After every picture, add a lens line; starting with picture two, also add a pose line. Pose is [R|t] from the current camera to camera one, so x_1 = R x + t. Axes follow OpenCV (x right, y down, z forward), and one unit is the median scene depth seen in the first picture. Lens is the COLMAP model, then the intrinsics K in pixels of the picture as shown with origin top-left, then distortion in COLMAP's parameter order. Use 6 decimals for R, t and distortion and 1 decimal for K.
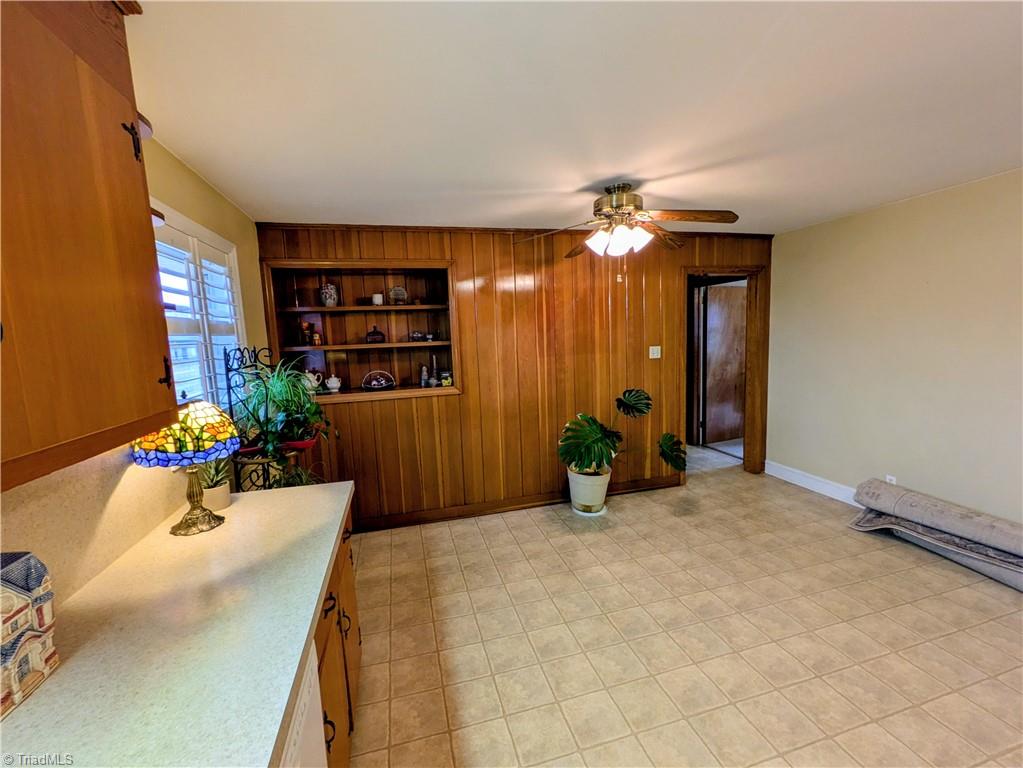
lens RADIAL K [[417.0, 0, 512.6], [0, 417.0, 383.9], [0, 0, 1]] dist [-0.000231, -0.001681]
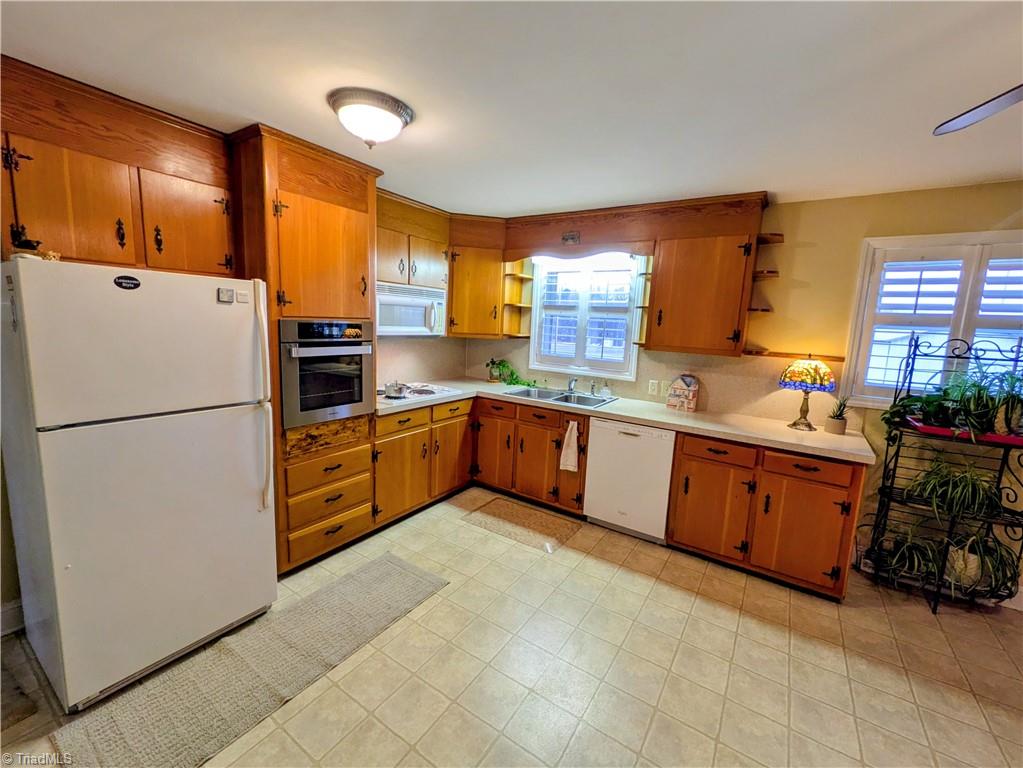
lens RADIAL K [[436.7, 0, 502.5], [0, 436.7, 384.4], [0, 0, 1]] dist [0.001743, -0.001809]
pose [[-0.757744, 0.103285, -0.644327, 0.731104], [-0.091396, 0.960864, 0.261509, -0.113233], [0.646120, 0.257046, -0.718649, 0.739750]]
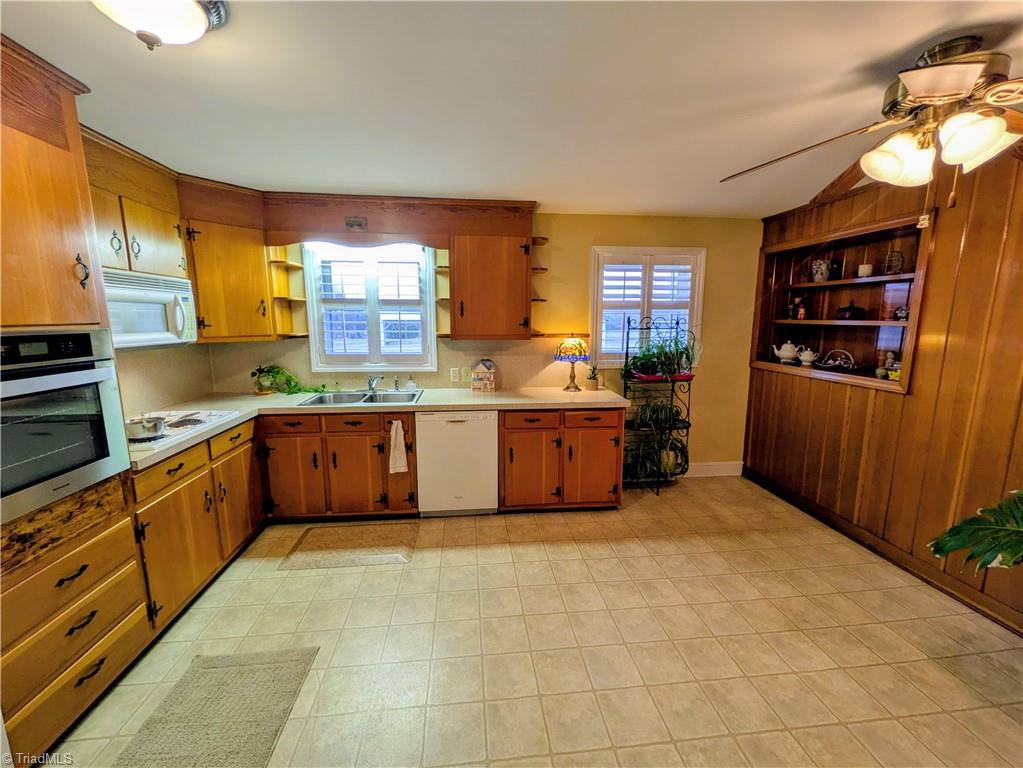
lens RADIAL K [[417.0, 0, 516.5], [0, 417.0, 385.2], [0, 0, 1]] dist [-0.000231, -0.001681]
pose [[-0.145984, 0.197895, -0.969292, 0.805390], [-0.114339, 0.969847, 0.215229, -0.083402], [0.982657, 0.142247, -0.118955, 0.481956]]
